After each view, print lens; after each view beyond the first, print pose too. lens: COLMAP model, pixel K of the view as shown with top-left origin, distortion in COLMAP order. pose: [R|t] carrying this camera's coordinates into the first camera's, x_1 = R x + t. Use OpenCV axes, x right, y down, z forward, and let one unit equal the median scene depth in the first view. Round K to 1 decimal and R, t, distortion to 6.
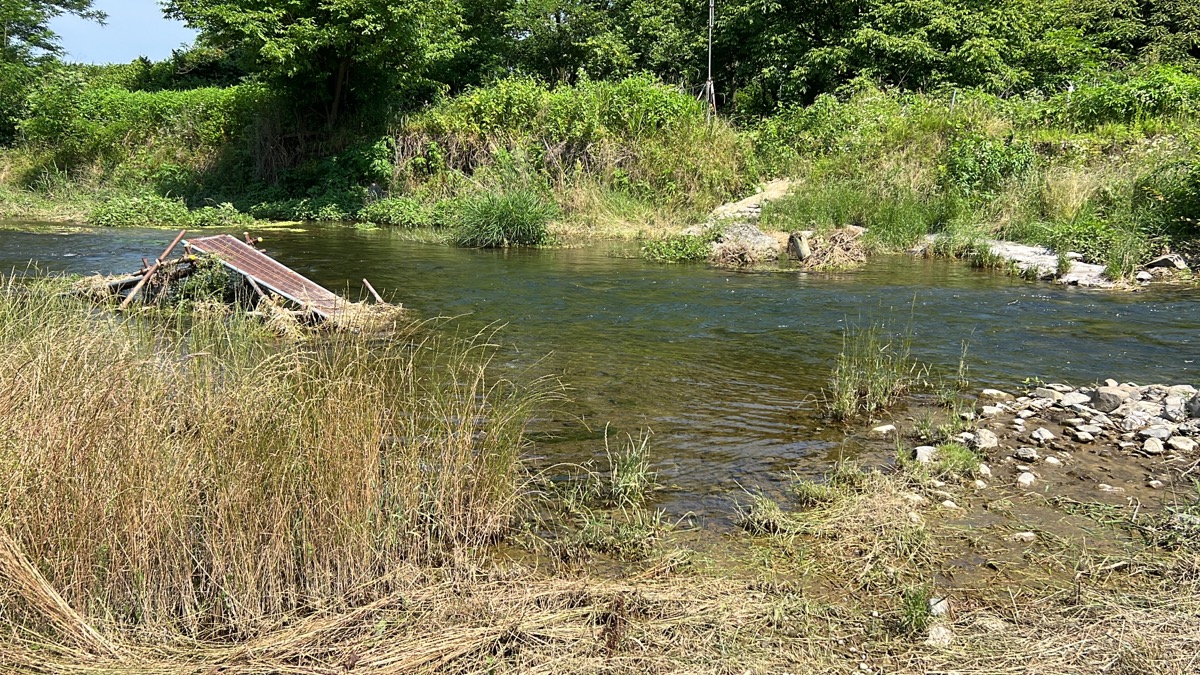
lens RADIAL K [[1010.8, 0, 599.9], [0, 1010.8, 344.9], [0, 0, 1]] dist [0.053652, -0.082252]
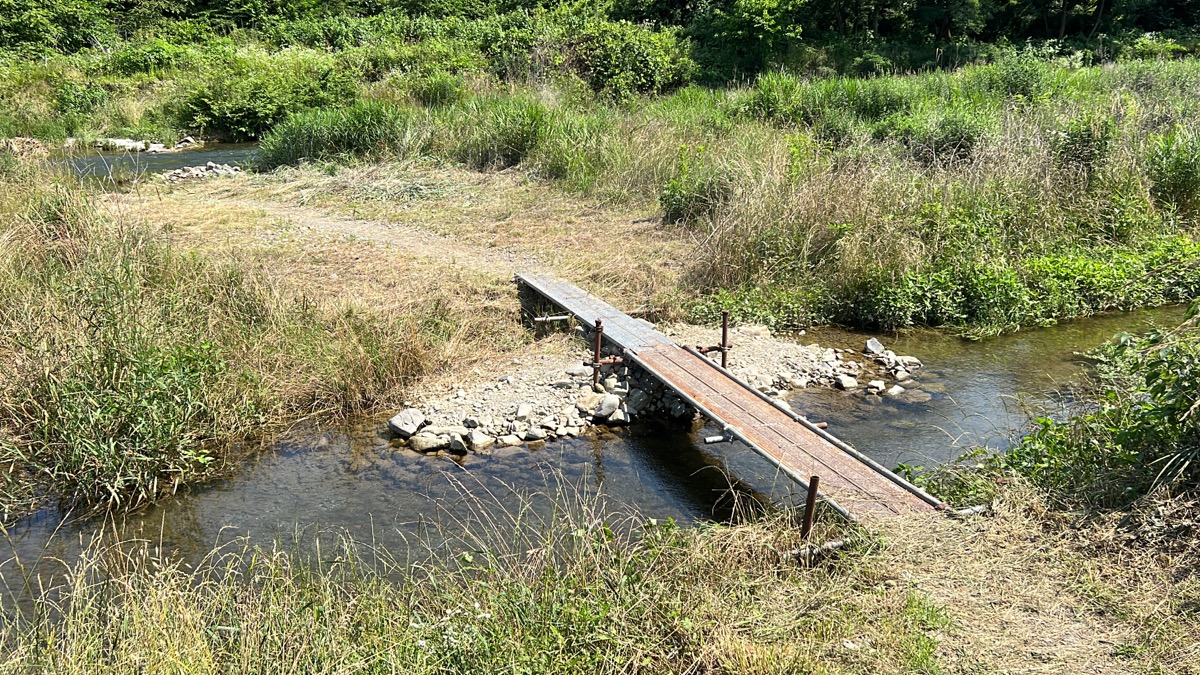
lens RADIAL K [[1010.8, 0, 601.0], [0, 1010.8, 338.5], [0, 0, 1]] dist [0.053652, -0.082252]
pose [[0.614811, -0.225760, 0.755672, -0.639963], [0.165377, 0.973756, 0.156364, 0.134516], [-0.771141, 0.028836, 0.636011, -1.059457]]
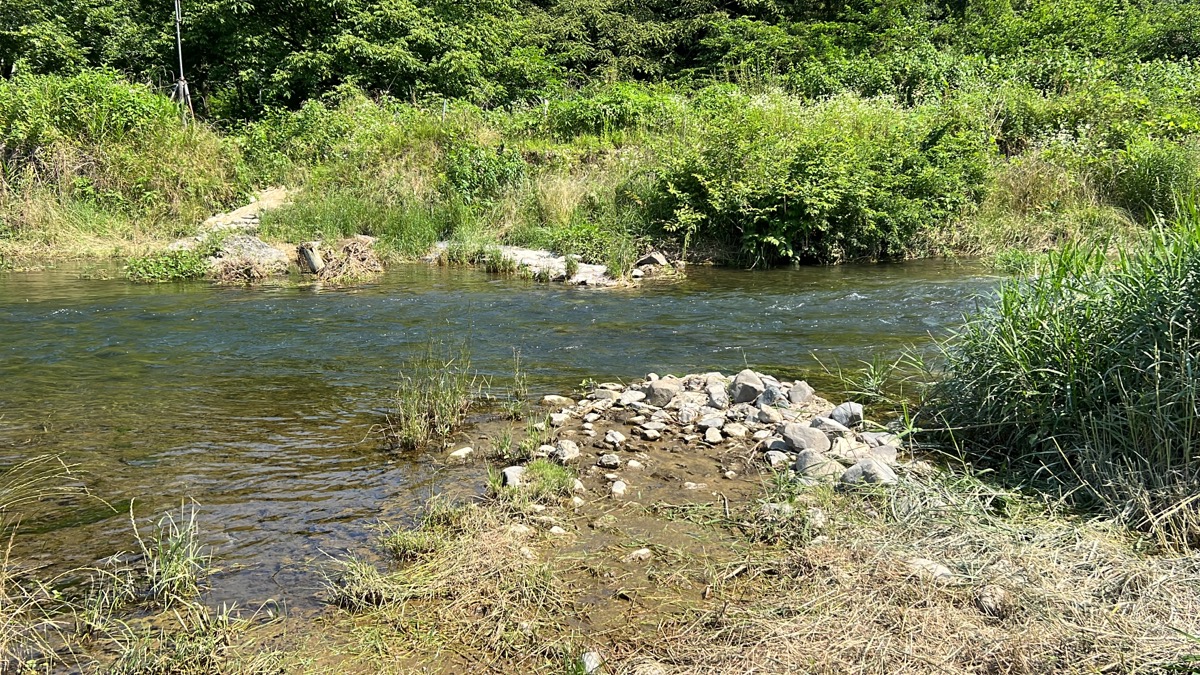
lens RADIAL K [[1010.8, 0, 588.4], [0, 1010.8, 356.5], [0, 0, 1]] dist [0.053652, -0.082252]
pose [[0.885775, -0.085087, 0.456248, -0.009696], [0.085385, 0.996147, 0.020004, -0.004334], [-0.456193, 0.021238, 0.889628, 0.056411]]
